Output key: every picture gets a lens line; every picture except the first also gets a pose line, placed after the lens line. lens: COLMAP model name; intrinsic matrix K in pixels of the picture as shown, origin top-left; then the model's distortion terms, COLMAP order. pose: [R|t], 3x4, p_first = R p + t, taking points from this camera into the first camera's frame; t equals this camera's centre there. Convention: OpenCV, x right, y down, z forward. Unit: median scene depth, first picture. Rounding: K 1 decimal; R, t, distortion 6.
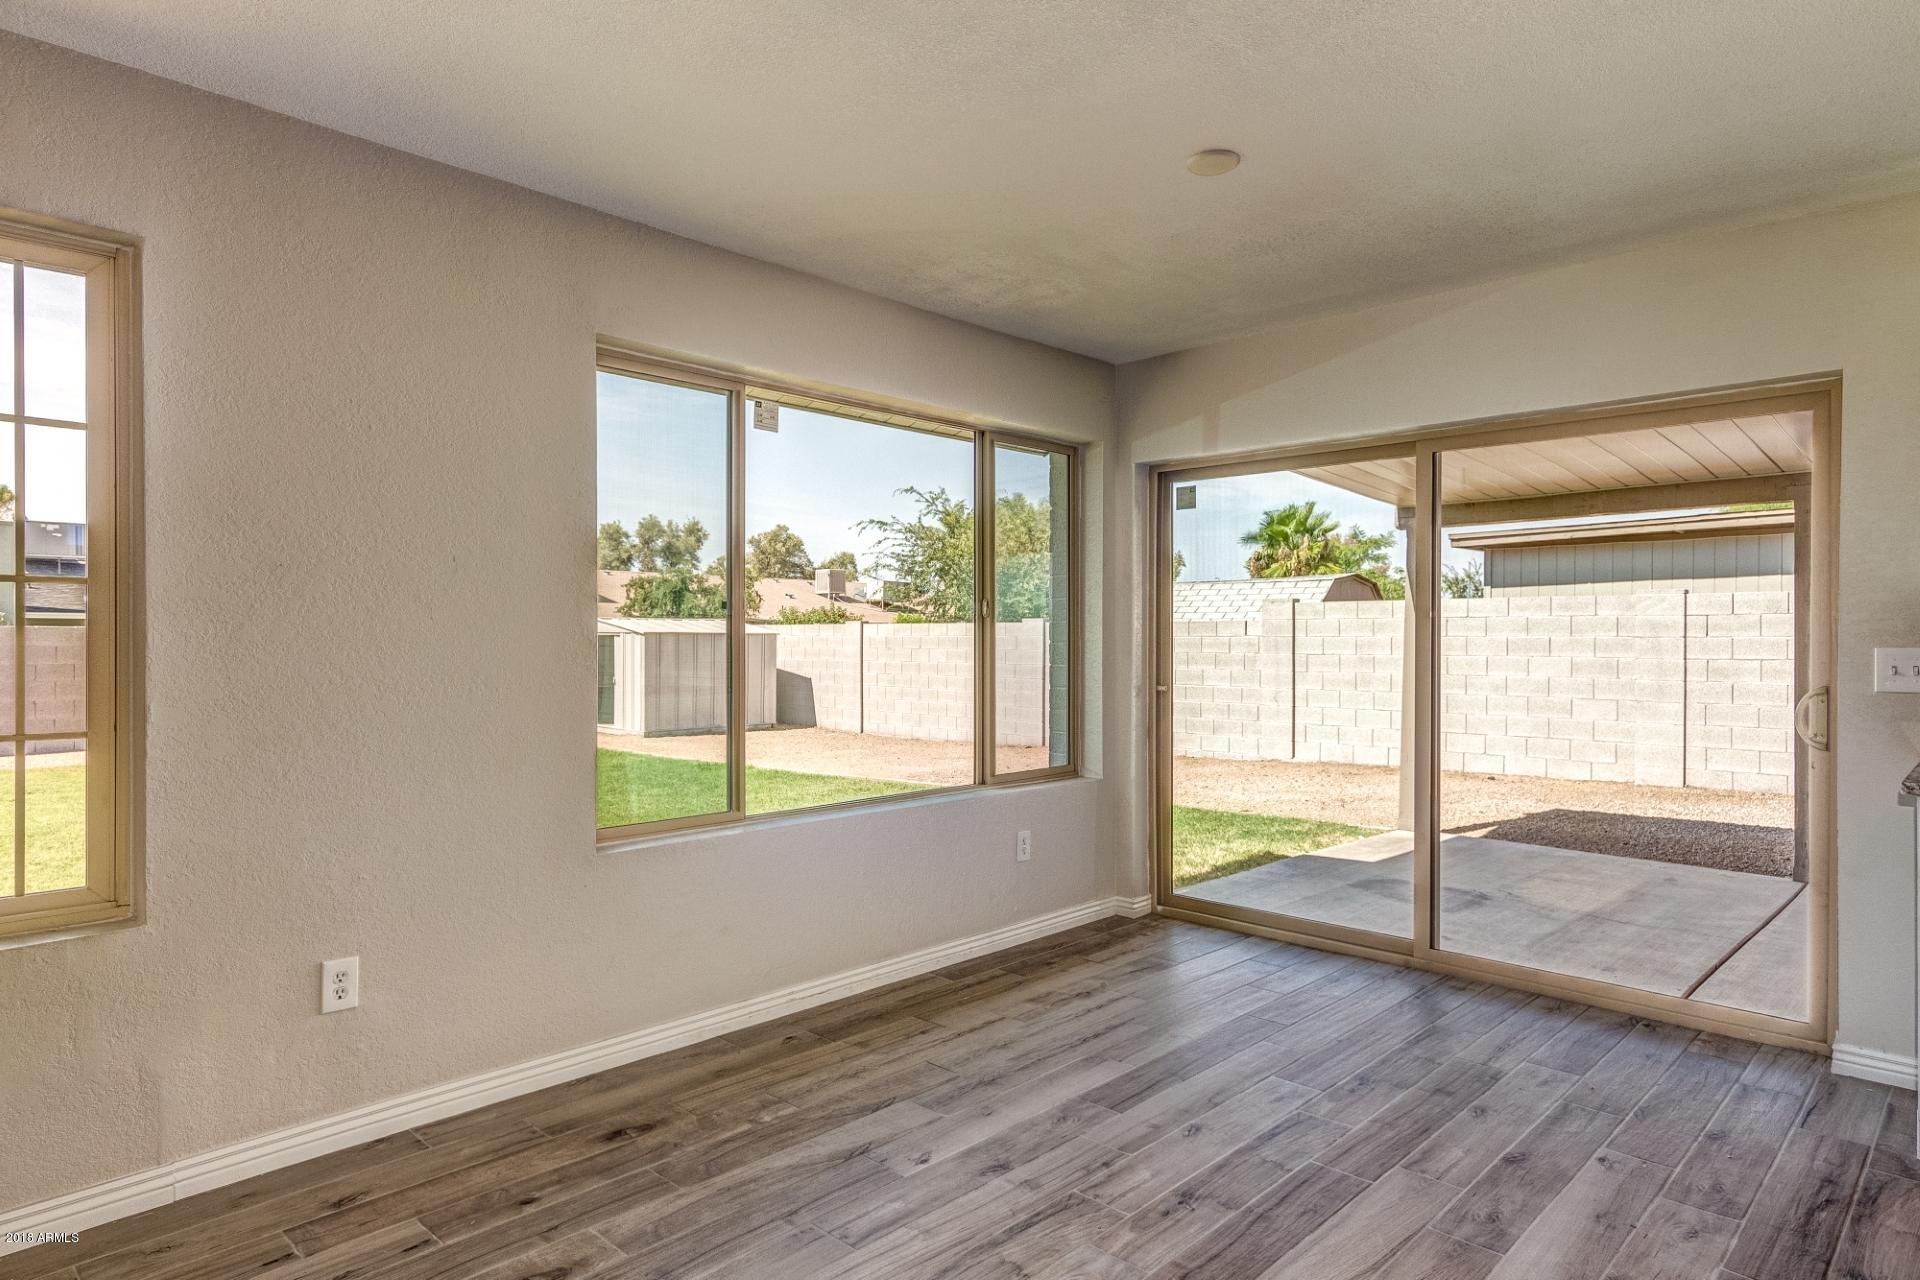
lens RADIAL K [[1077.2, 0, 940.2], [0, 1077.2, 637.5], [0, 0, 1]] dist [0.017633, -0.002109]
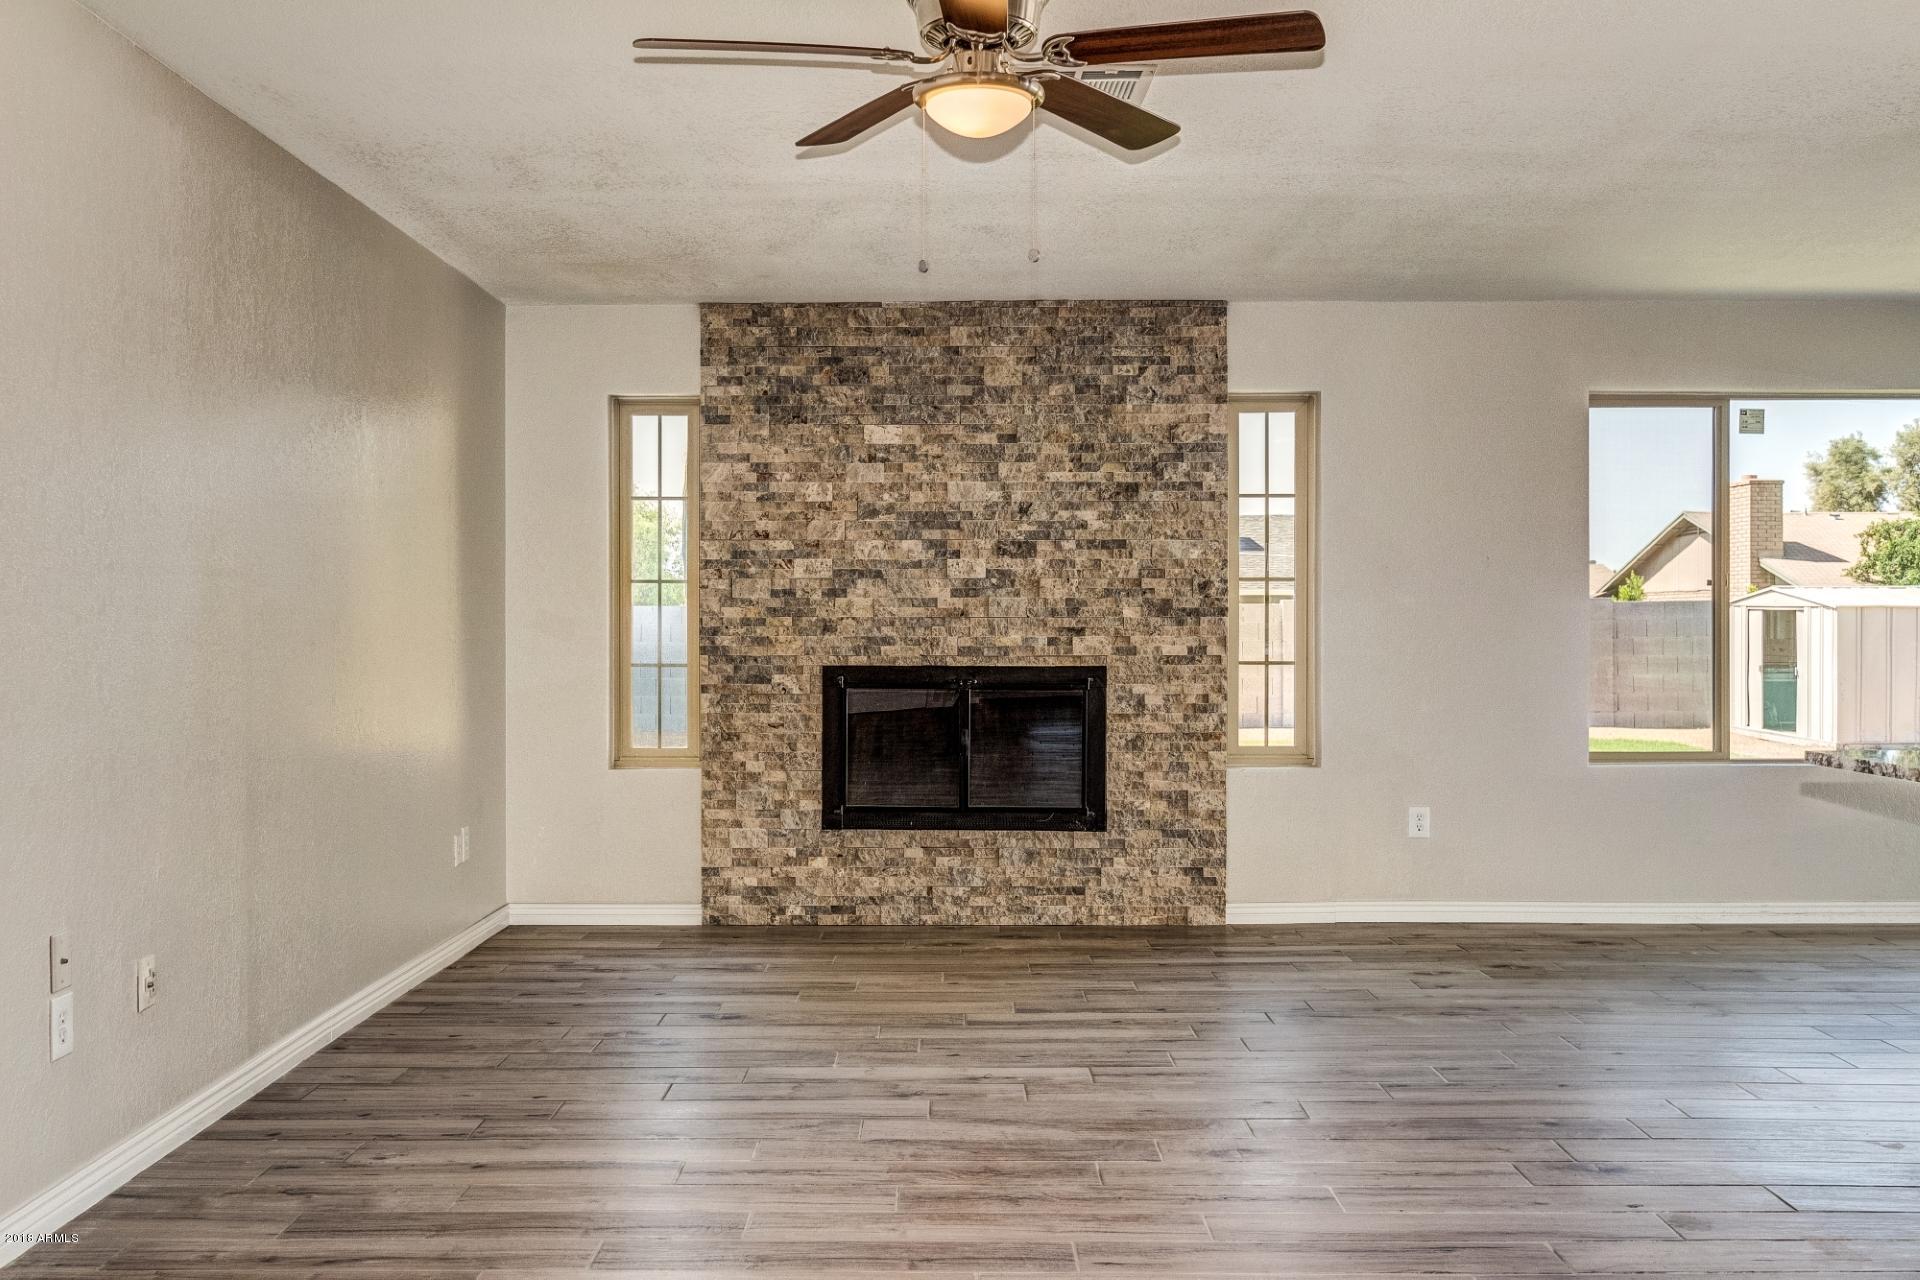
lens RADIAL K [[1668.9, 0, 945.9], [0, 1668.9, 630.0], [0, 0, 1]] dist [0.000915, 0.002696]
pose [[0.687998, 0.003855, -0.725703, 0.125445], [0.002035, 0.999972, 0.007241, 0.001598], [0.725710, -0.006459, 0.687970, -0.200078]]
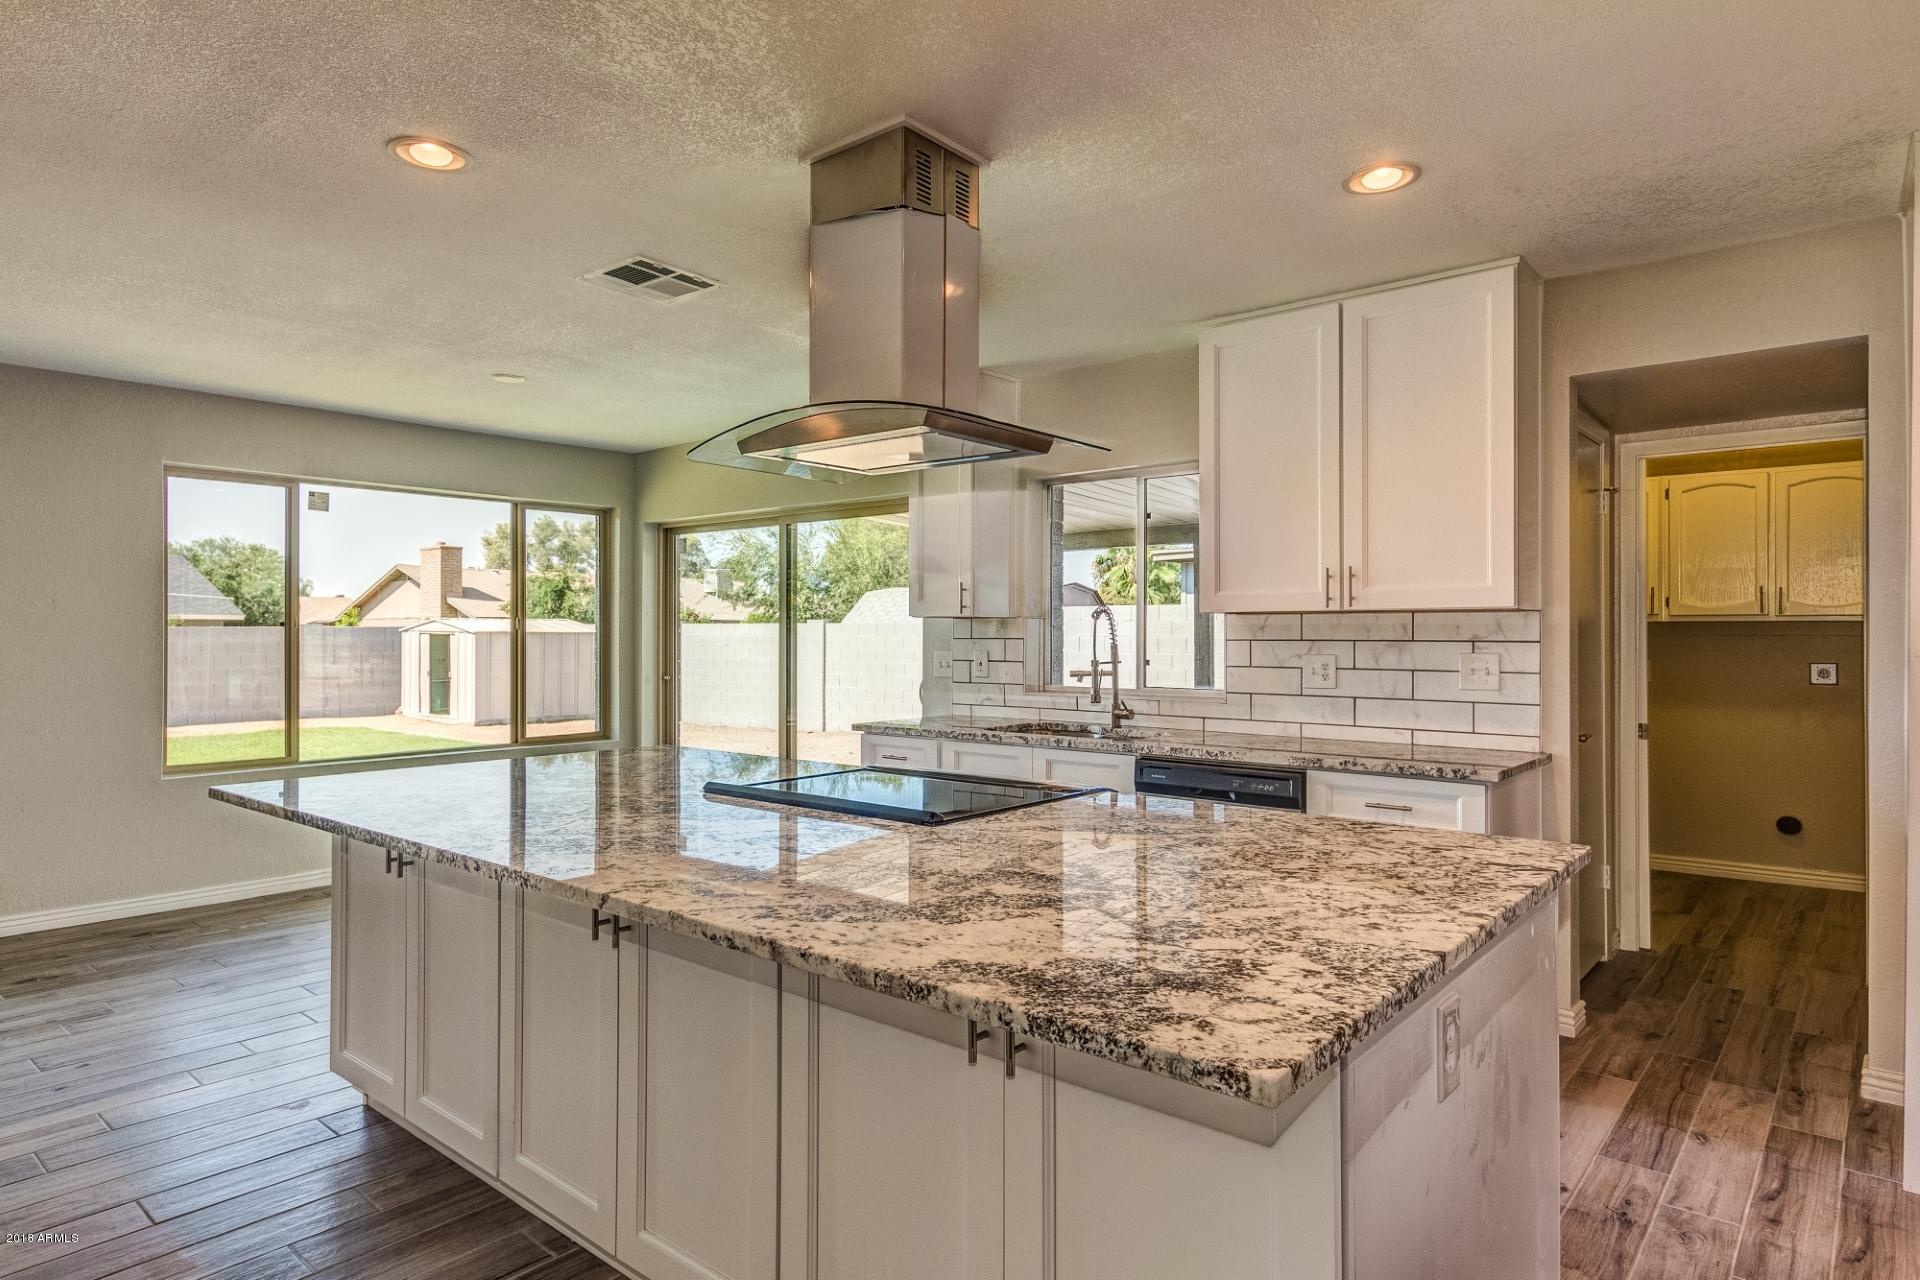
lens RADIAL K [[1077.2, 0, 956.7], [0, 1077.2, 634.2], [0, 0, 1]] dist [0.017633, -0.002109]
pose [[0.997923, -0.000450, 0.064413, 0.146292], [0.000357, 0.999999, 0.001450, -0.004050], [-0.064413, -0.001424, 0.997922, -0.135162]]
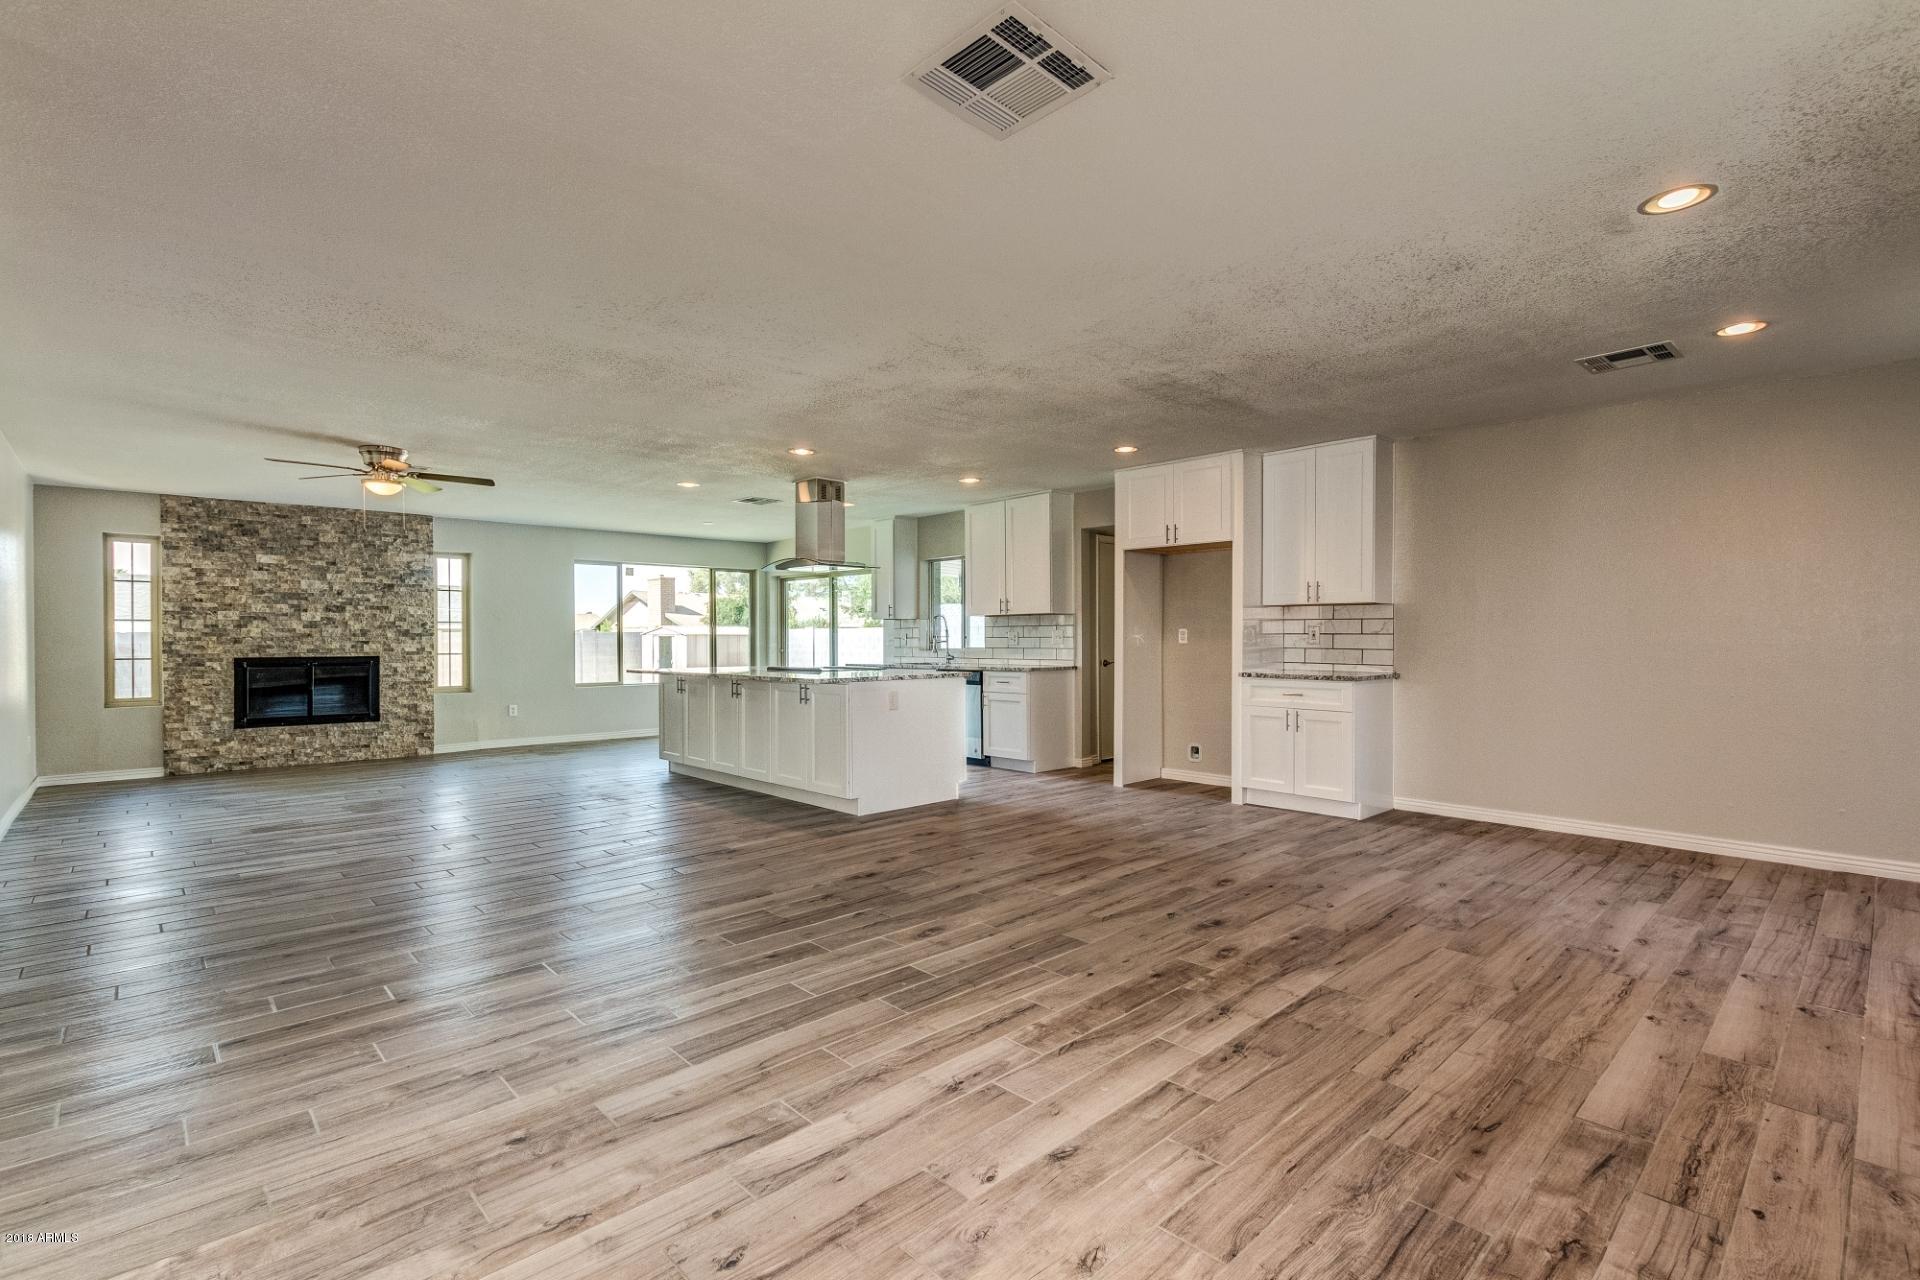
lens RADIAL K [[883.7, 0, 963.4], [0, 883.7, 644.8], [0, 0, 1]] dist [-0.001420, -0.001880]
pose [[0.999009, -0.005474, -0.044178, 0.239693], [0.005778, 0.999960, 0.006758, 0.004924], [0.044140, -0.007007, 0.999001, -0.417670]]
